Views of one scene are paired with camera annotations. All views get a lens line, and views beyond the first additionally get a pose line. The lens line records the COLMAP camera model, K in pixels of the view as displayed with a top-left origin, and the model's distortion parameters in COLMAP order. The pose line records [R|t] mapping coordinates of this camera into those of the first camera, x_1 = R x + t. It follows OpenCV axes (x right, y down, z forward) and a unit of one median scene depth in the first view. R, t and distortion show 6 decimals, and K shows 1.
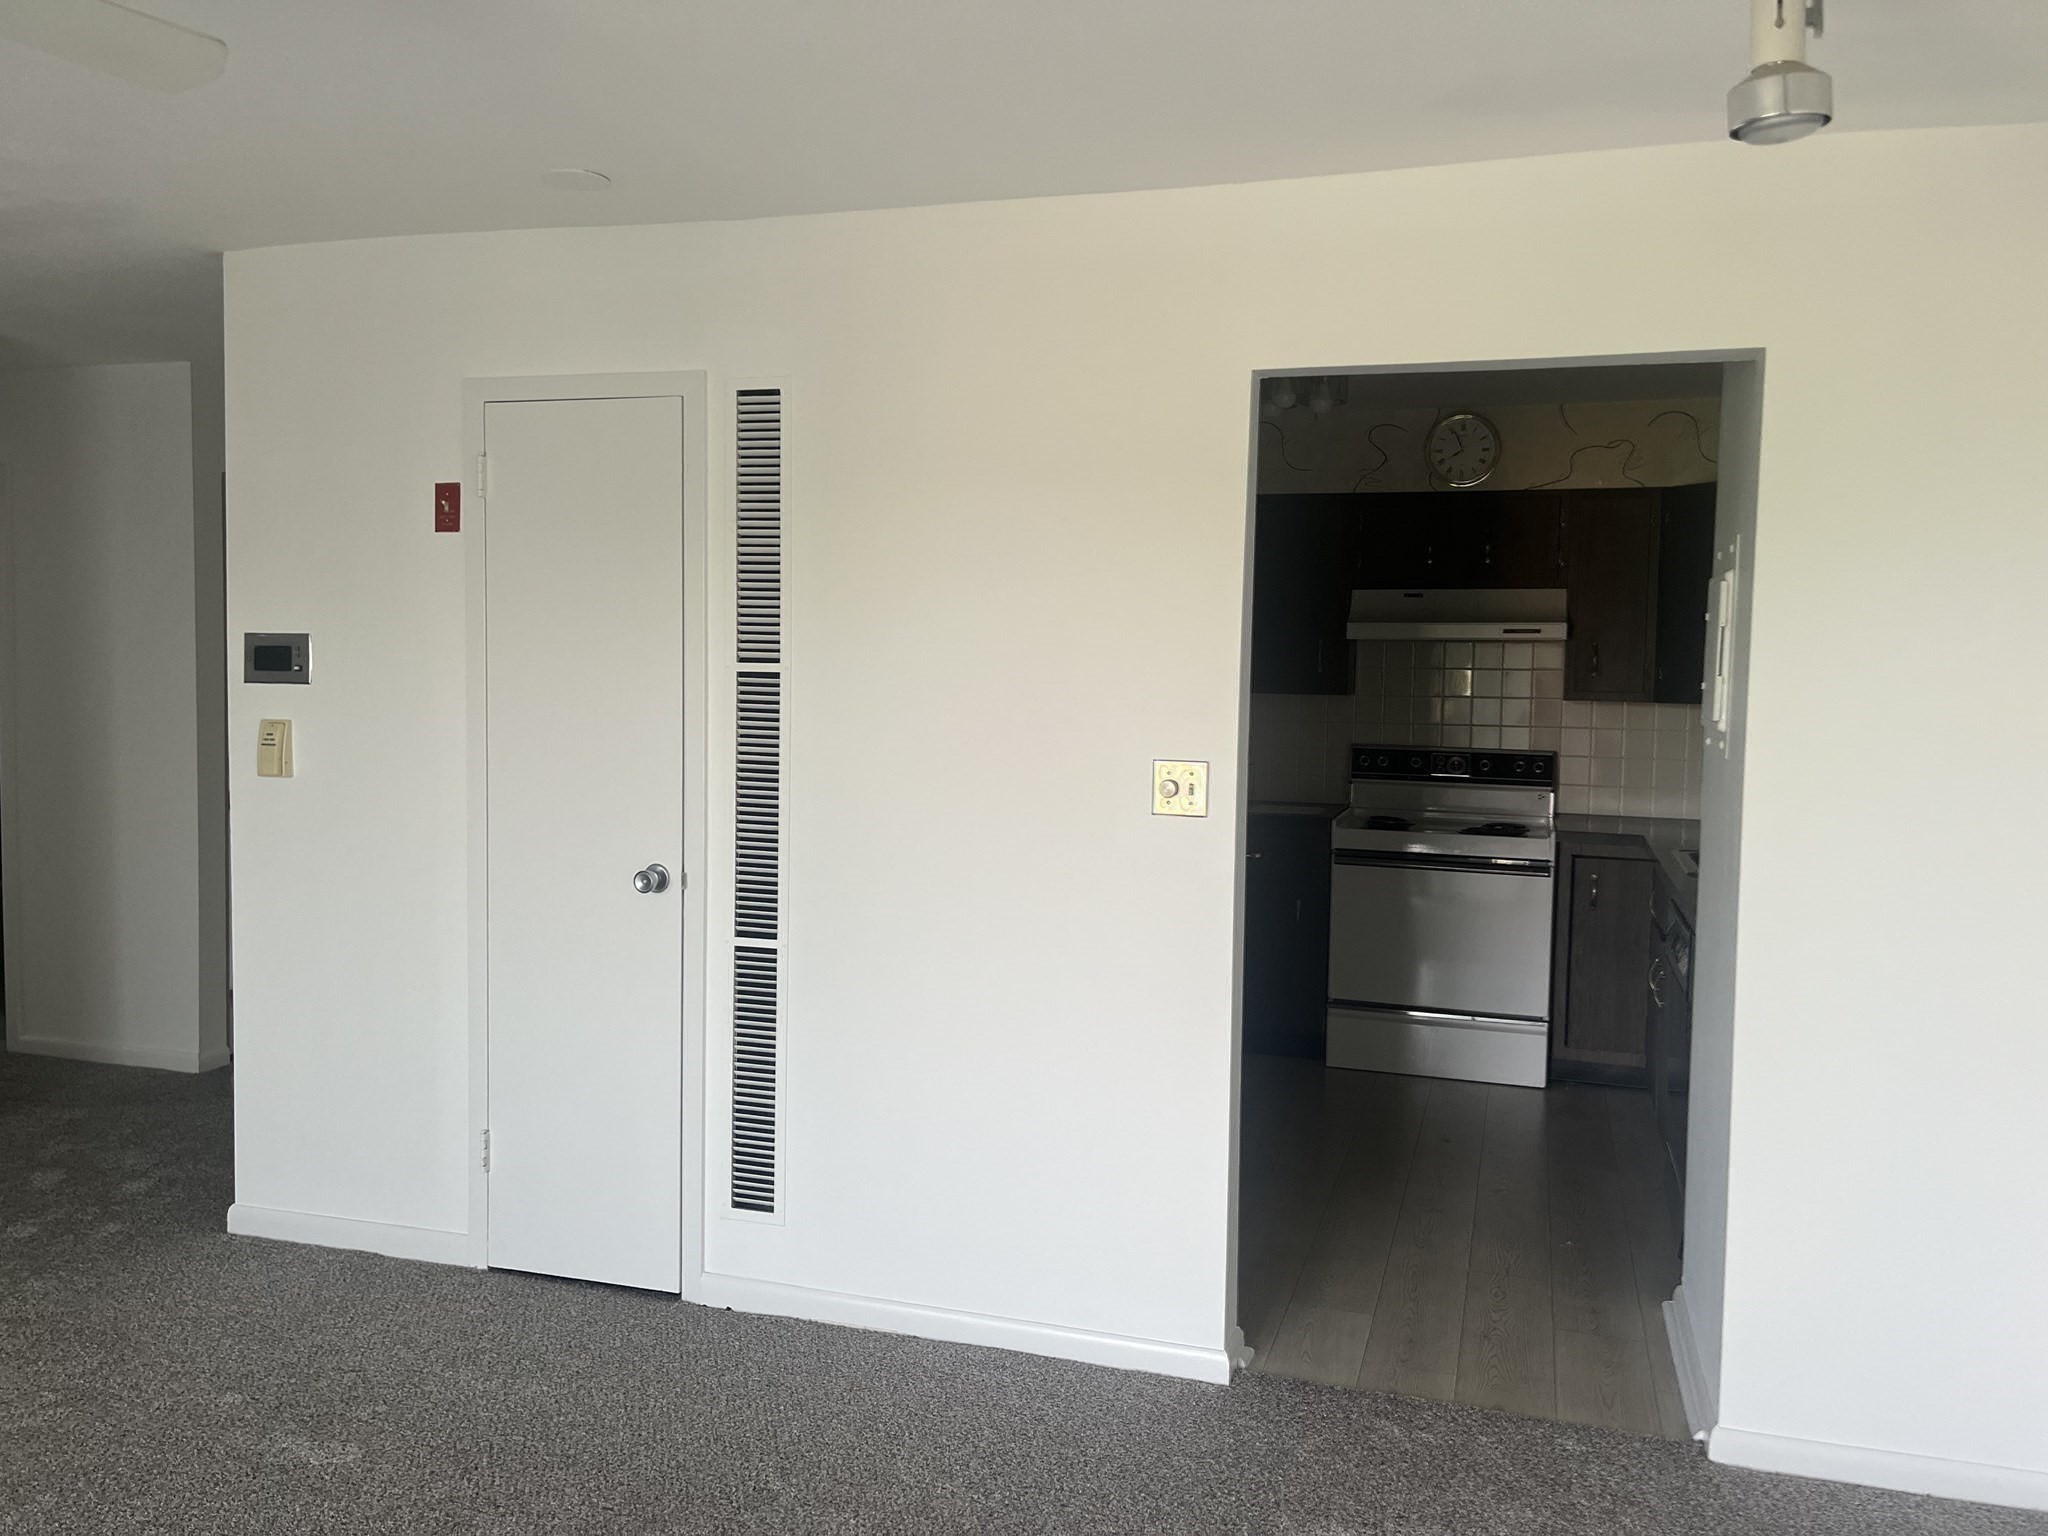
lens RADIAL K [[1540.1, 0, 1011.5], [0, 1540.1, 759.5], [0, 0, 1]] dist [0.031372, -0.011378]
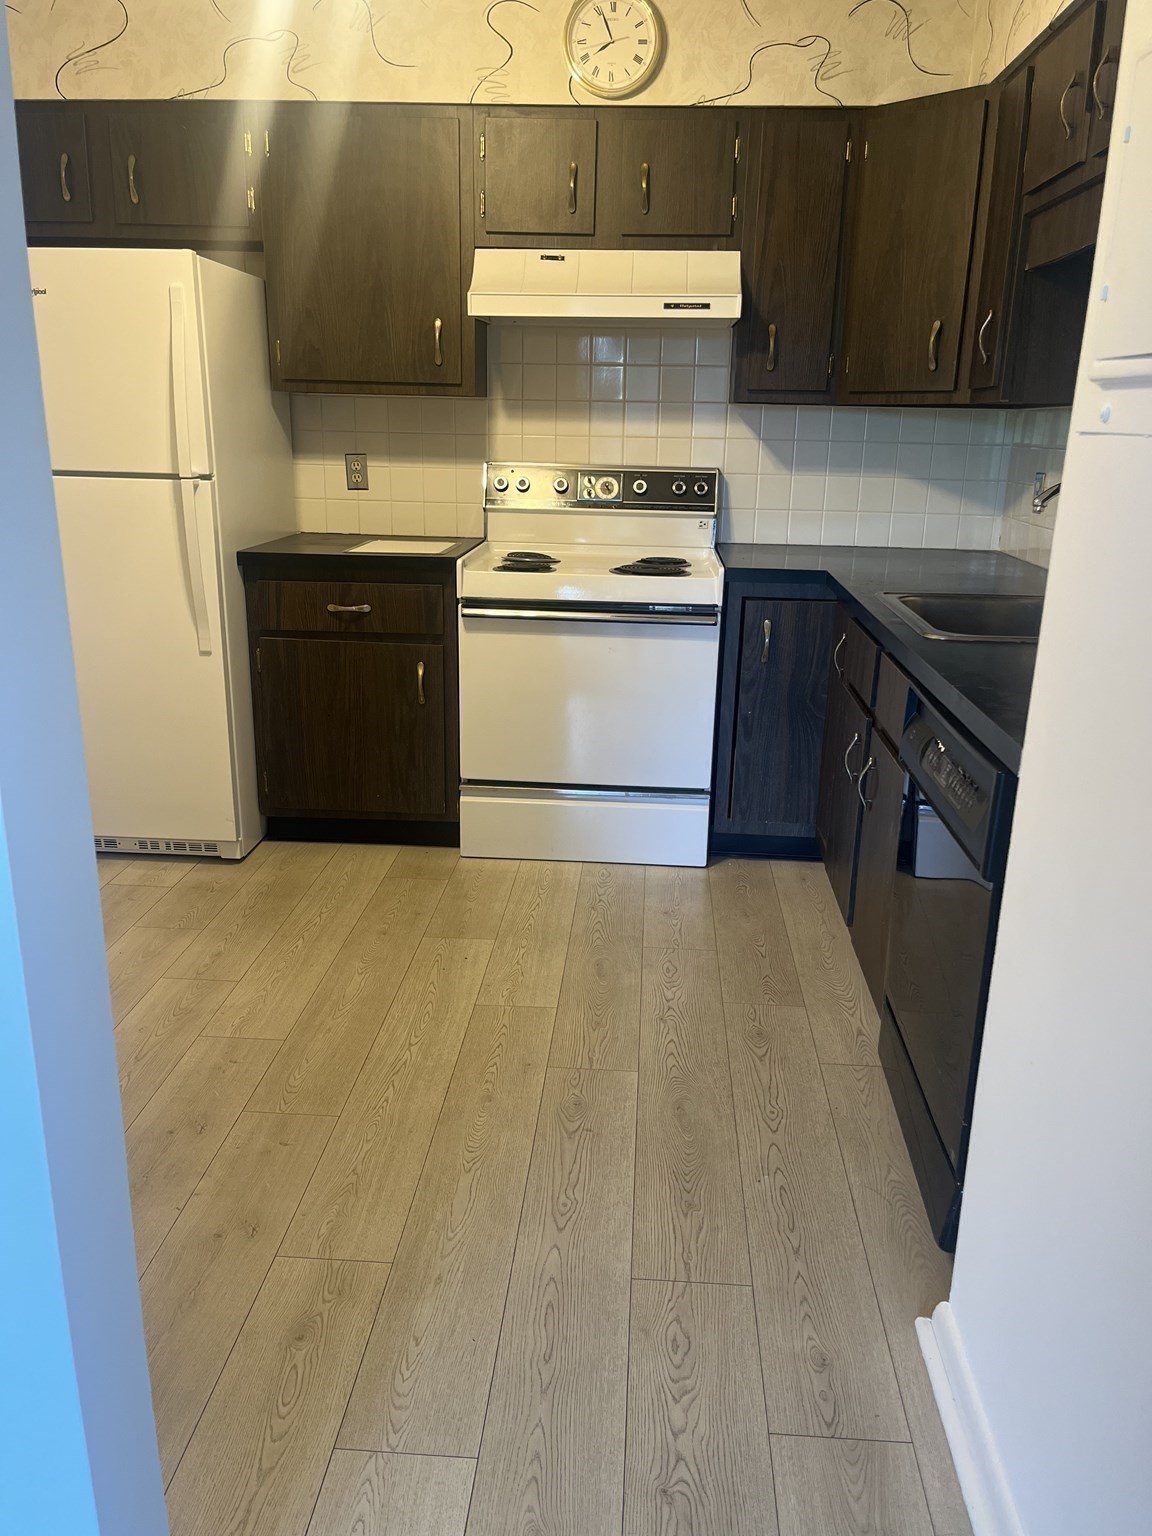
lens RADIAL K [[1155.1, 0, 579.5], [0, 1155.1, 773.6], [0, 0, 1]] dist [0.031372, -0.011378]
pose [[0.966227, -0.070459, 0.247873, 0.117173], [0.010874, 0.972185, 0.233961, 0.007854], [-0.257463, -0.223364, 0.940118, 0.413884]]
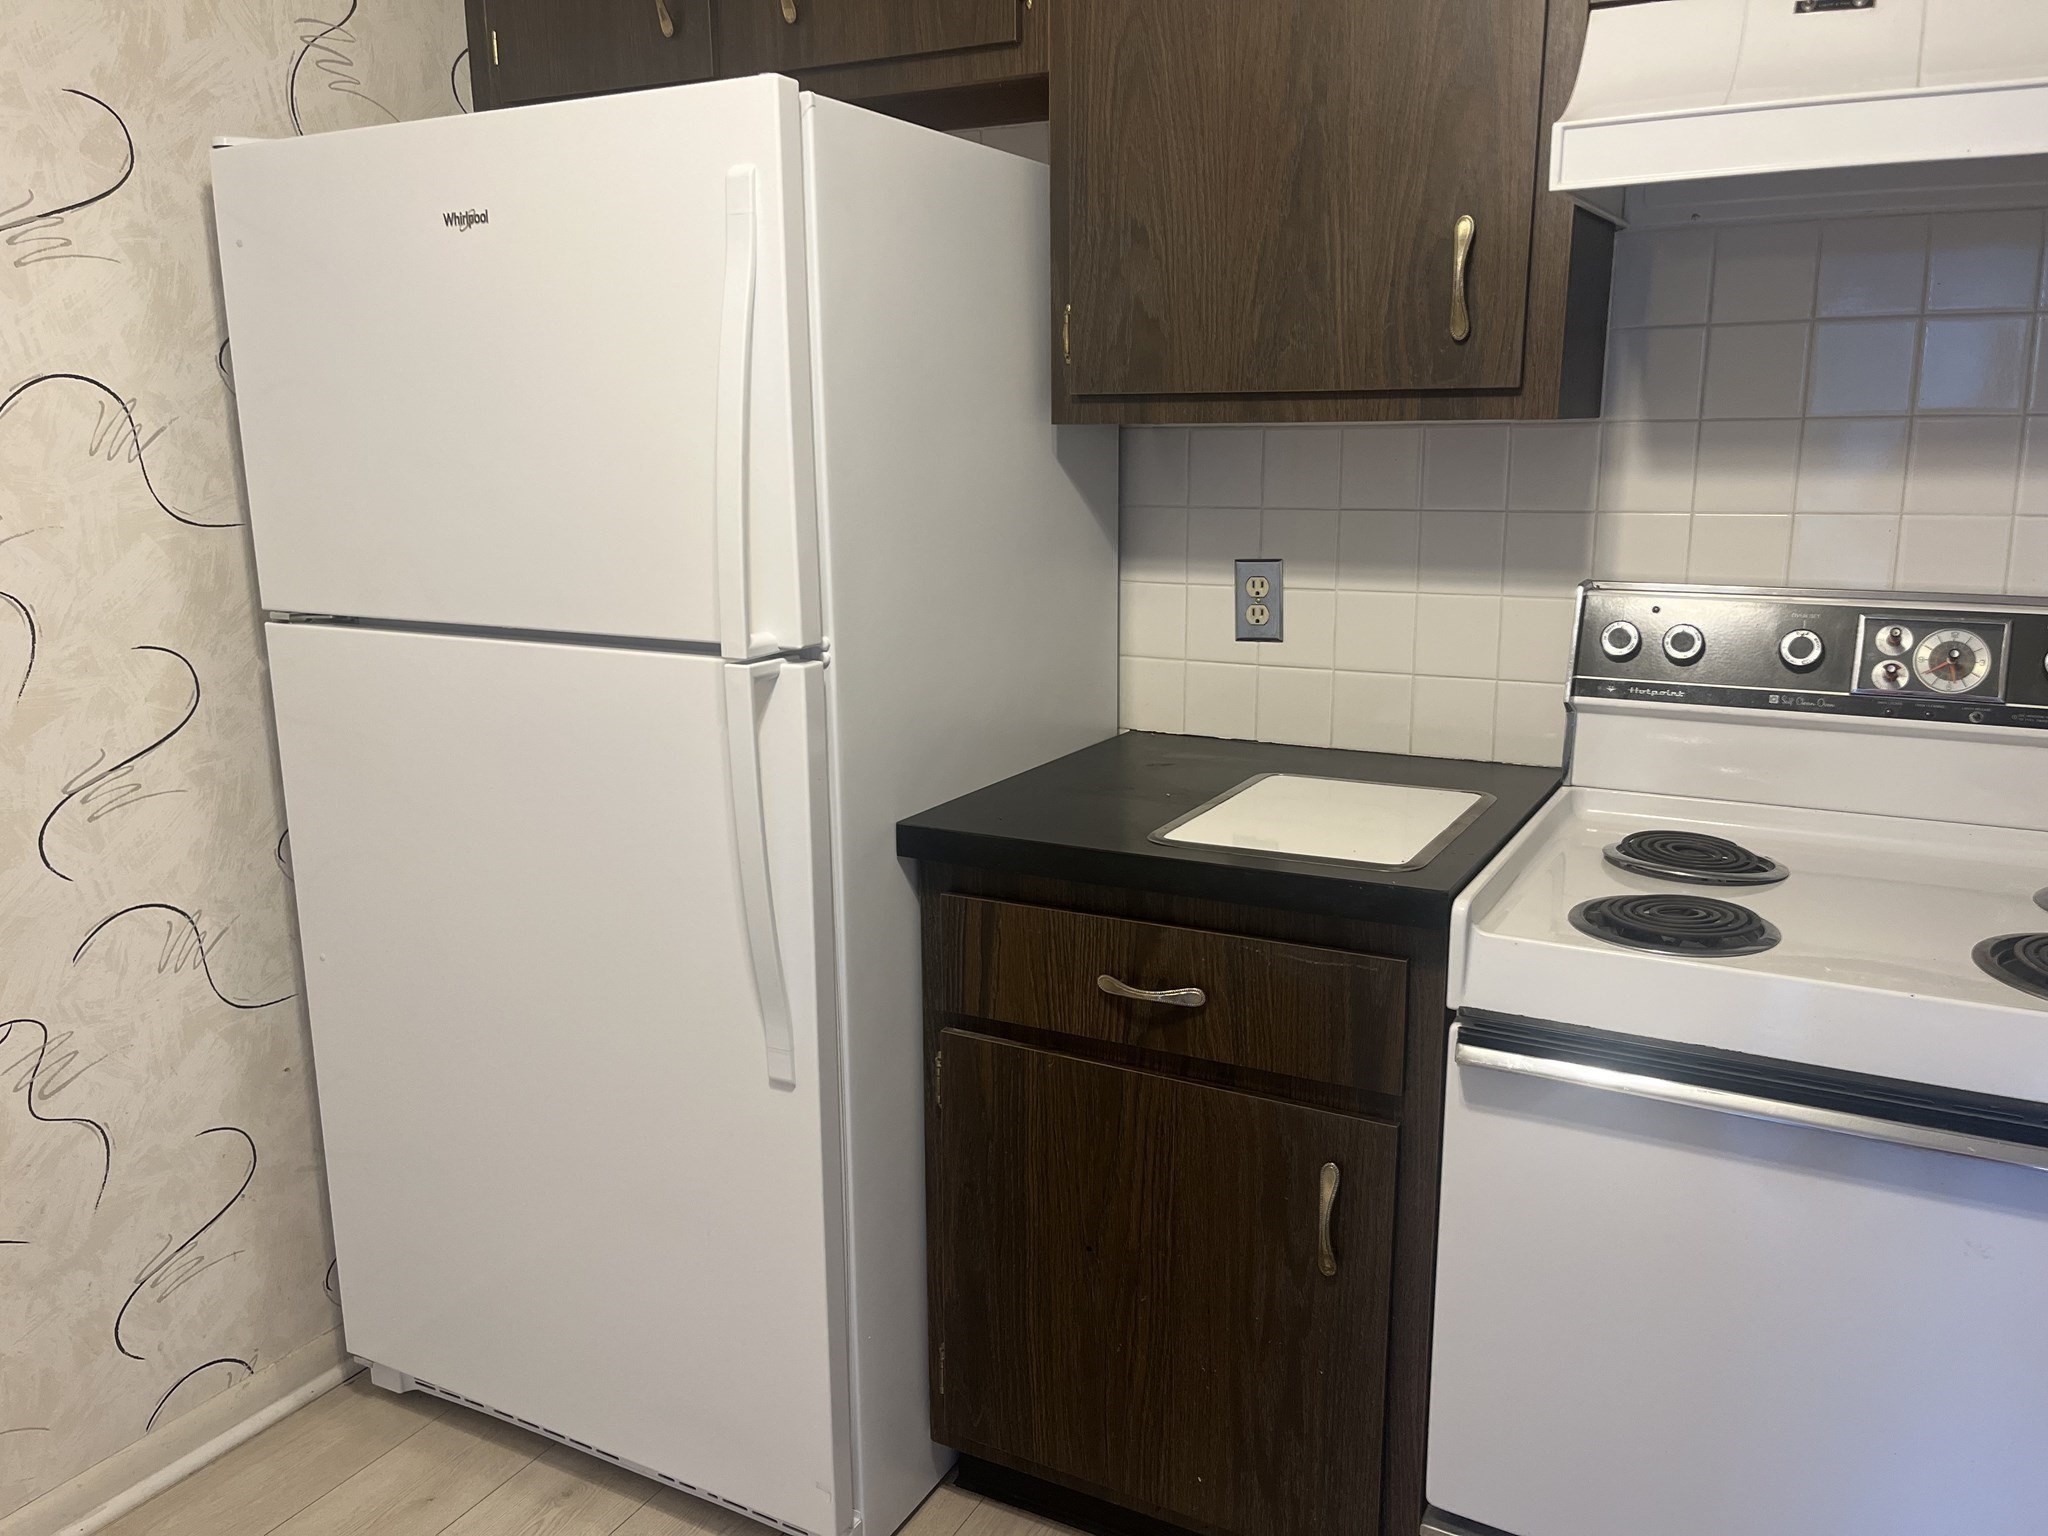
lens RADIAL K [[1540.1, 0, 1026.1], [0, 1540.1, 781.2], [0, 0, 1]] dist [0.031372, -0.011378]
pose [[0.983359, 0.016205, -0.180947, 0.187499], [0.012395, 0.987708, 0.155818, -0.023741], [0.181247, -0.155468, 0.971071, 0.748022]]
